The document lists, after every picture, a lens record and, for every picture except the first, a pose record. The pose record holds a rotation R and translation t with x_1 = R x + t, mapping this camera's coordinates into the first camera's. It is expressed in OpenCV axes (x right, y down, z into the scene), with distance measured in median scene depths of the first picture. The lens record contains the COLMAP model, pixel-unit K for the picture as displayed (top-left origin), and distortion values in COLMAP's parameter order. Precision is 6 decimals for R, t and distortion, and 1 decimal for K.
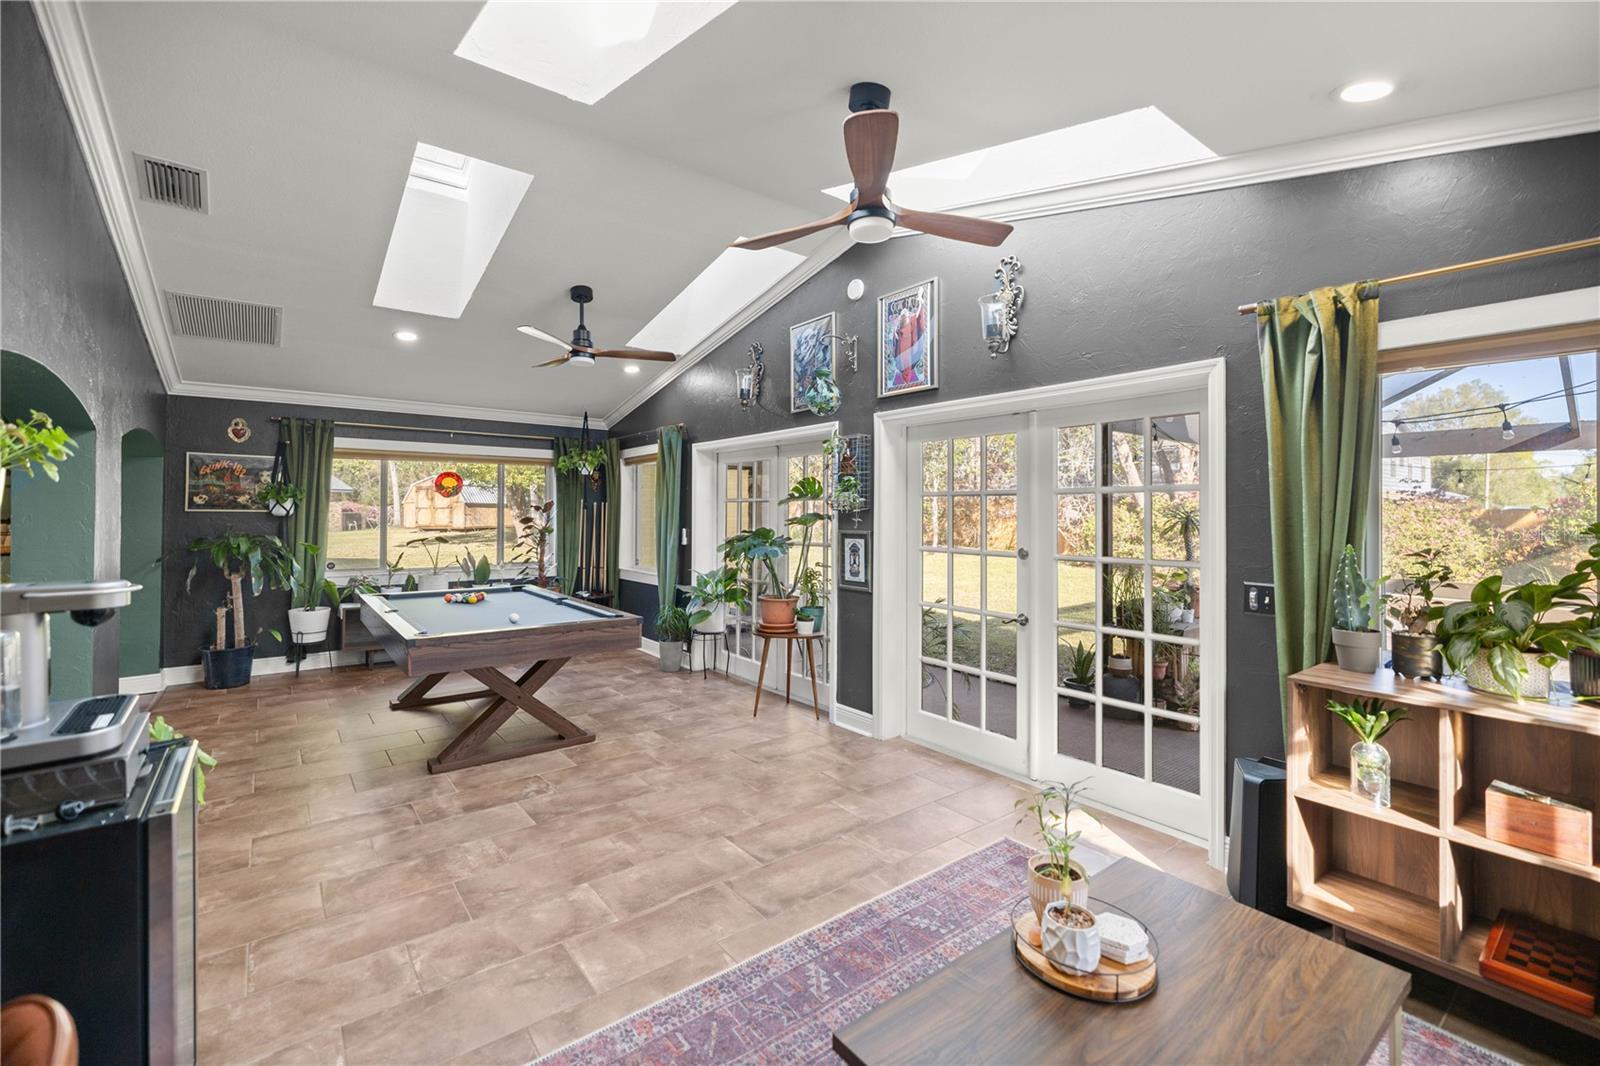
lens RADIAL K [[680.8, 0, 799.3], [0, 680.8, 520.5], [0, 0, 1]] dist [0.000352, 0.000046]
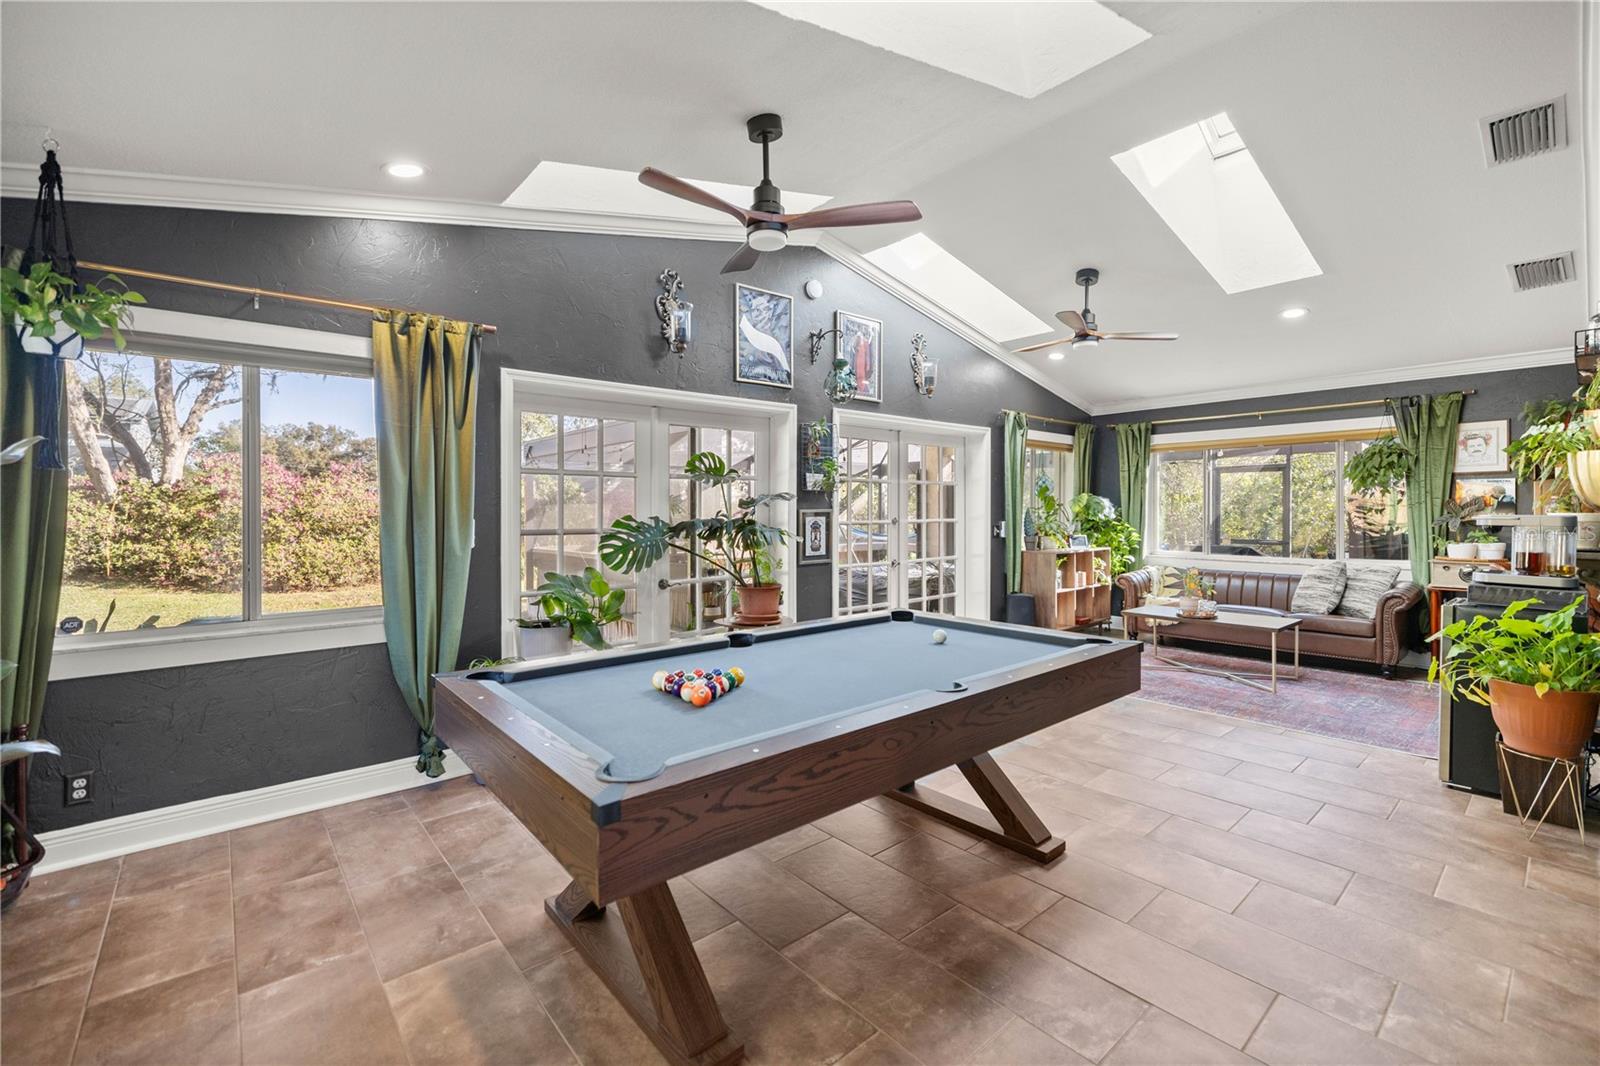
lens RADIAL K [[680.8, 0, 799.3], [0, 680.8, 520.5], [0, 0, 1]] dist [0.000352, 0.000046]
pose [[-0.051589, -0.014478, 0.998563, -1.137738], [0.017255, 0.999733, 0.015386, 0.017443], [-0.998519, 0.018024, -0.051325, 1.216644]]
